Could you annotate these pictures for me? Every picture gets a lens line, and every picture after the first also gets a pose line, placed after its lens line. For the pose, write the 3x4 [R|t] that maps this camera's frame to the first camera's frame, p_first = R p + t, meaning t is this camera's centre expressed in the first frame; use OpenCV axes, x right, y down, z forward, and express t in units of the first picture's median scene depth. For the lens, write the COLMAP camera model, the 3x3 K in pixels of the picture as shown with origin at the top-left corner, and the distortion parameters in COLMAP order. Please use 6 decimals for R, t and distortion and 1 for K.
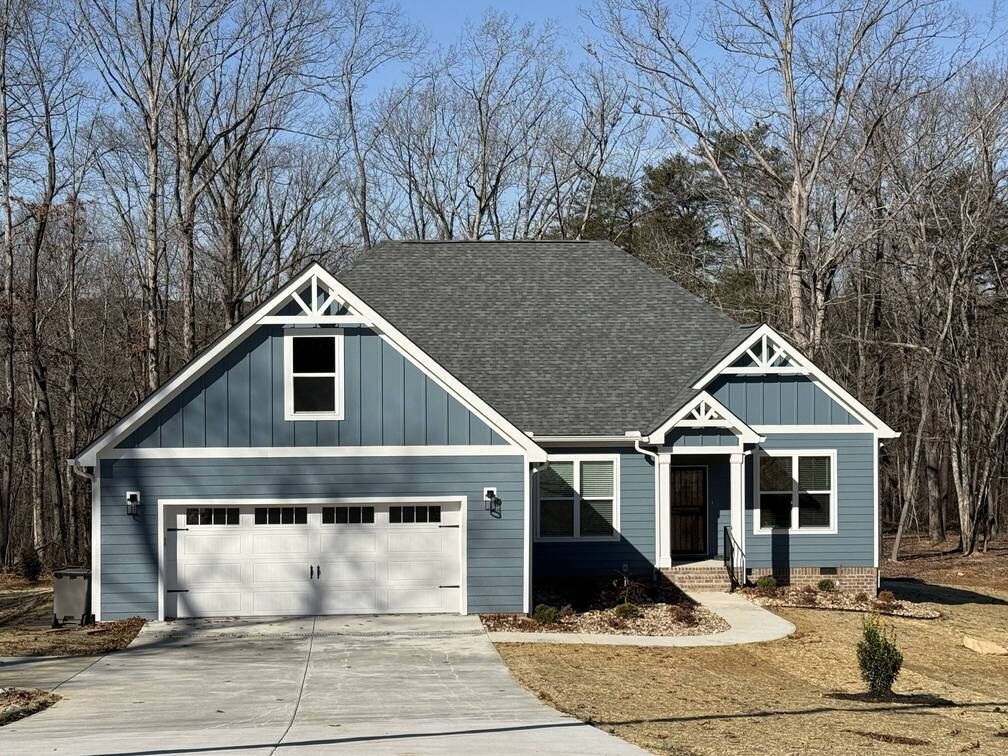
lens RADIAL K [[1854.0, 0, 507.4], [0, 1854.0, 386.0], [0, 0, 1]] dist [0.100701, 0.000000]
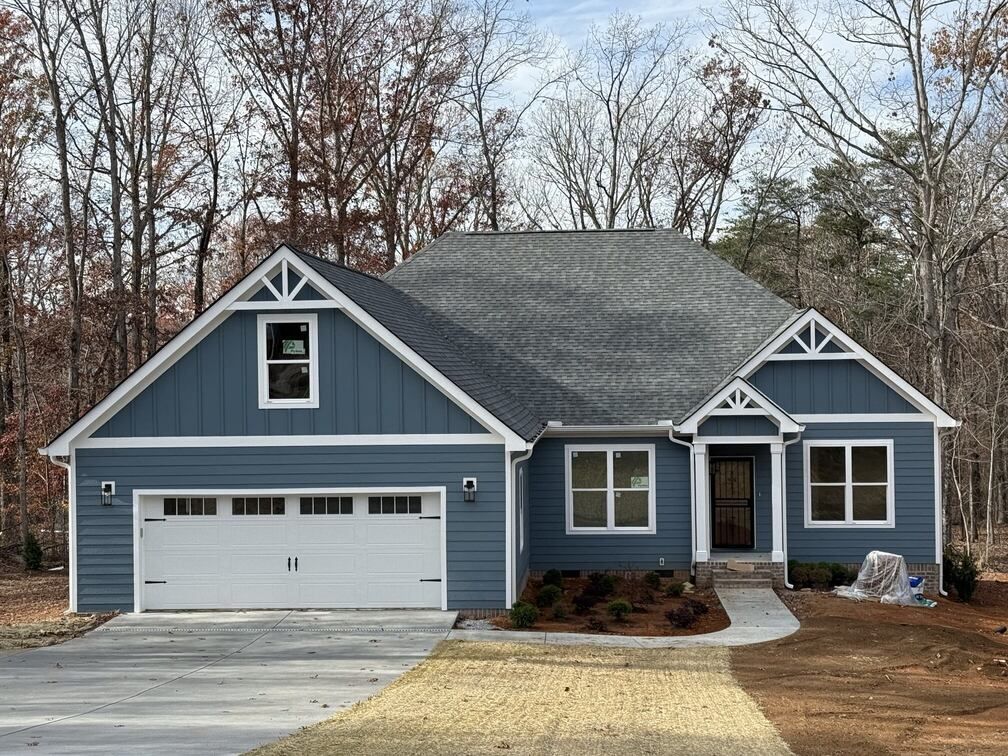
lens RADIAL K [[1696.5, 0, 499.1], [0, 1696.5, 373.0], [0, 0, 1]] dist [0.143418, 0.000000]
pose [[0.988575, -0.006645, -0.150584, 0.137680], [0.005375, 0.999947, -0.008837, 0.008386], [0.150634, 0.007927, 0.988558, 0.132396]]
